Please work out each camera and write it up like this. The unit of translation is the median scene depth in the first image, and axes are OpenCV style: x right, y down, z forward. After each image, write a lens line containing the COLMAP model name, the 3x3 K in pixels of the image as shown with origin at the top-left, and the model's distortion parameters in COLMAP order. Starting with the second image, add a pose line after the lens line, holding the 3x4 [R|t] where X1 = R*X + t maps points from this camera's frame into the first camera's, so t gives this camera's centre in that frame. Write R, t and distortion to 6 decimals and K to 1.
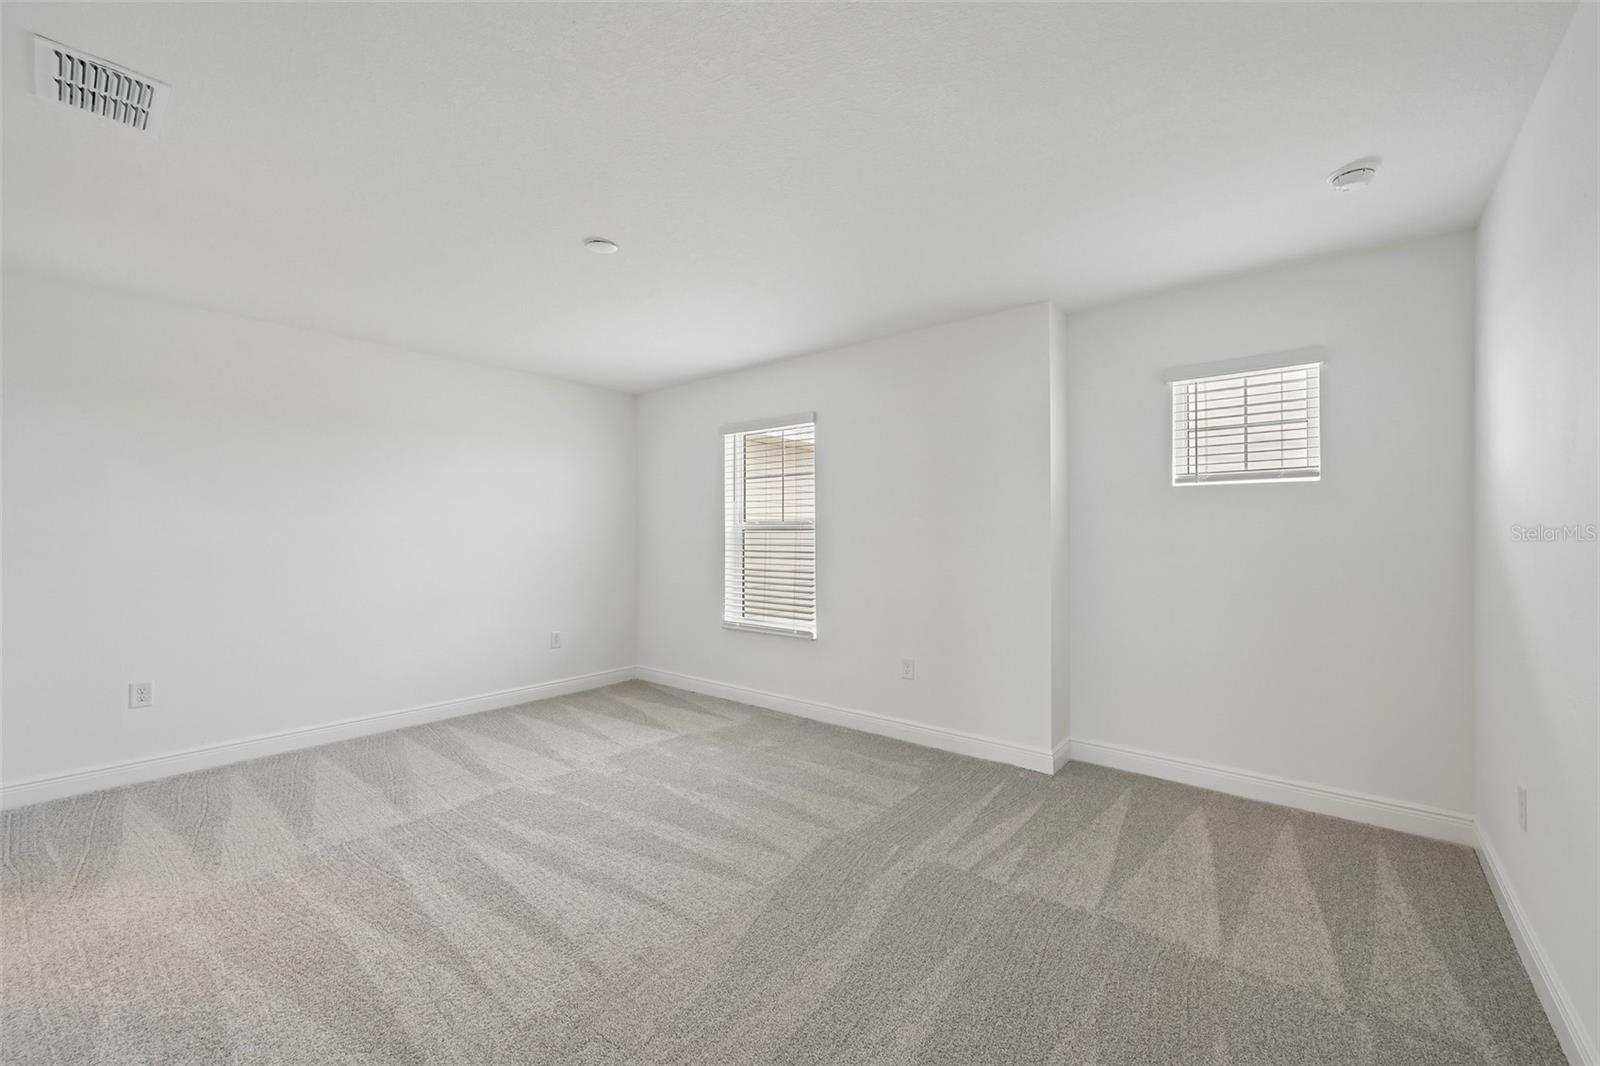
lens RADIAL K [[643.8, 0, 805.3], [0, 643.8, 535.1], [0, 0, 1]] dist [-0.001493, -0.000124]
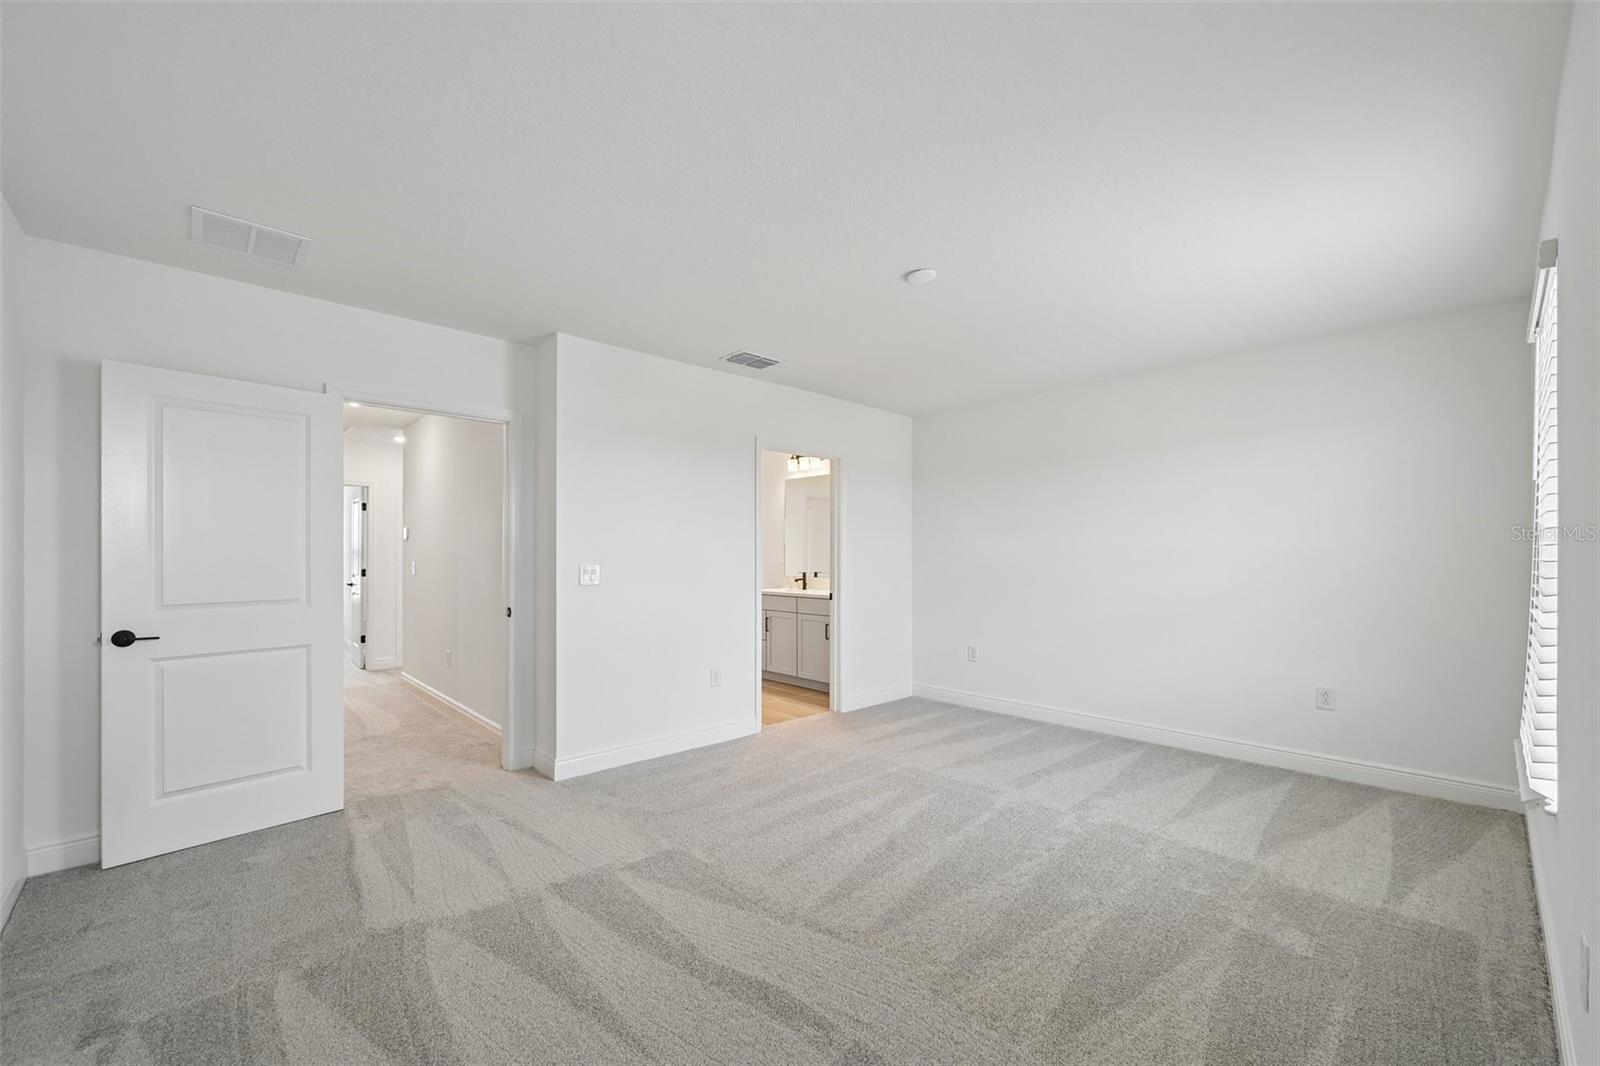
lens RADIAL K [[652.8, 0, 805.4], [0, 652.8, 554.6], [0, 0, 1]] dist [0.000281, 0.000040]
pose [[-0.131900, -0.000355, -0.991263, 0.610683], [0.004819, 0.999988, -0.000999, -0.000841], [0.991251, -0.004909, -0.131897, 0.757906]]
